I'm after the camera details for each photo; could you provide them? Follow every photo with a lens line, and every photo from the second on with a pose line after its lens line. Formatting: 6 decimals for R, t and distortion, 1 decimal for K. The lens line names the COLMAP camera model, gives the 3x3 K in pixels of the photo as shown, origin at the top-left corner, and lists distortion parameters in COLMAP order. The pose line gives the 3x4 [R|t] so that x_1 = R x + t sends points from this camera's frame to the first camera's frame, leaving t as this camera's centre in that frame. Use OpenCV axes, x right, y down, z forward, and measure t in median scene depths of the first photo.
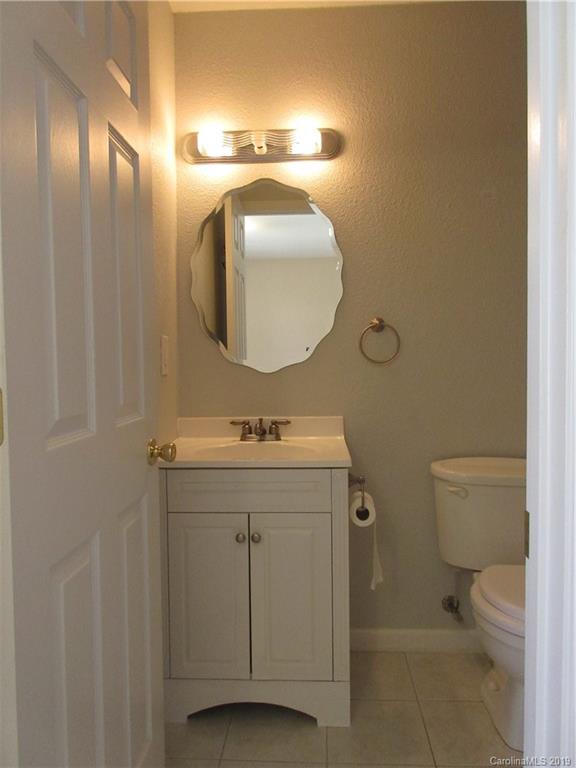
lens RADIAL K [[573.9, 0, 296.0], [0, 573.9, 383.5], [0, 0, 1]] dist [0.010859, -0.020161]
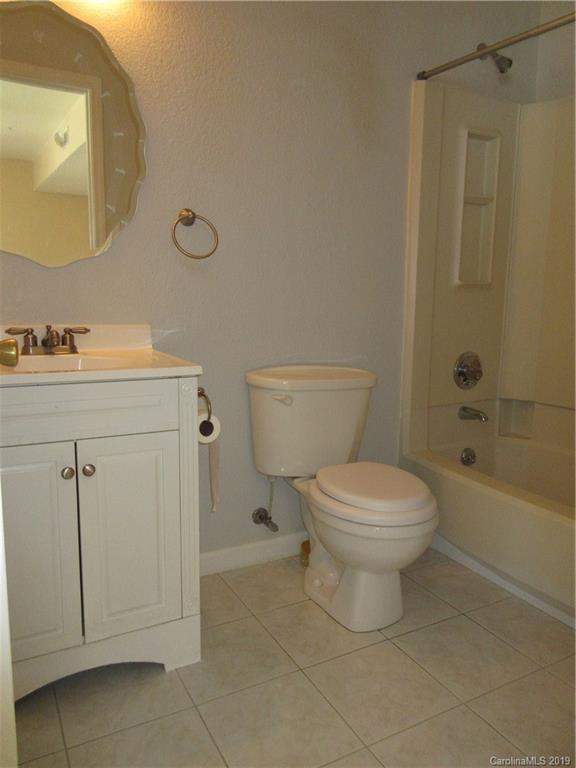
lens RADIAL K [[573.9, 0, 290.8], [0, 573.9, 385.2], [0, 0, 1]] dist [0.010859, -0.020161]
pose [[0.847134, -0.053296, 0.528700, -0.204541], [-0.004236, 0.994249, 0.107014, 0.057863], [-0.531363, -0.092895, 0.842036, 0.172607]]
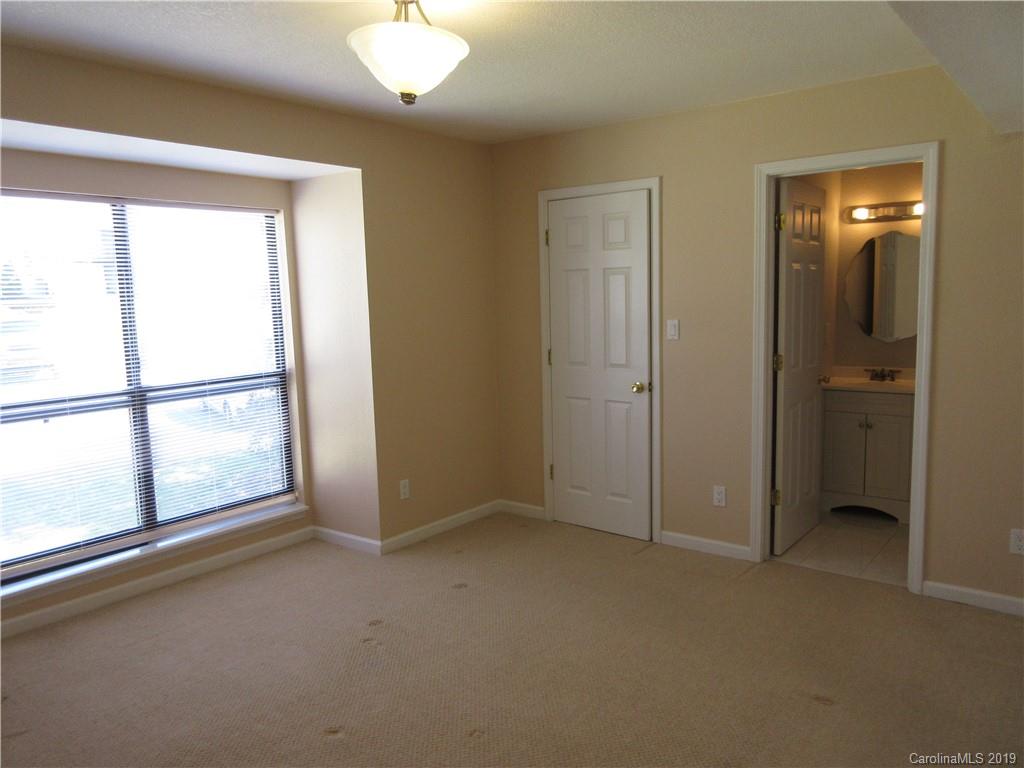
lens RADIAL K [[765.2, 0, 517.8], [0, 765.2, 382.5], [0, 0, 1]] dist [0.010859, -0.020161]
pose [[0.818045, 0.059560, -0.572062, 0.381832], [-0.011728, 0.996144, 0.086942, -0.090199], [0.575035, -0.064413, 0.815589, -1.618811]]
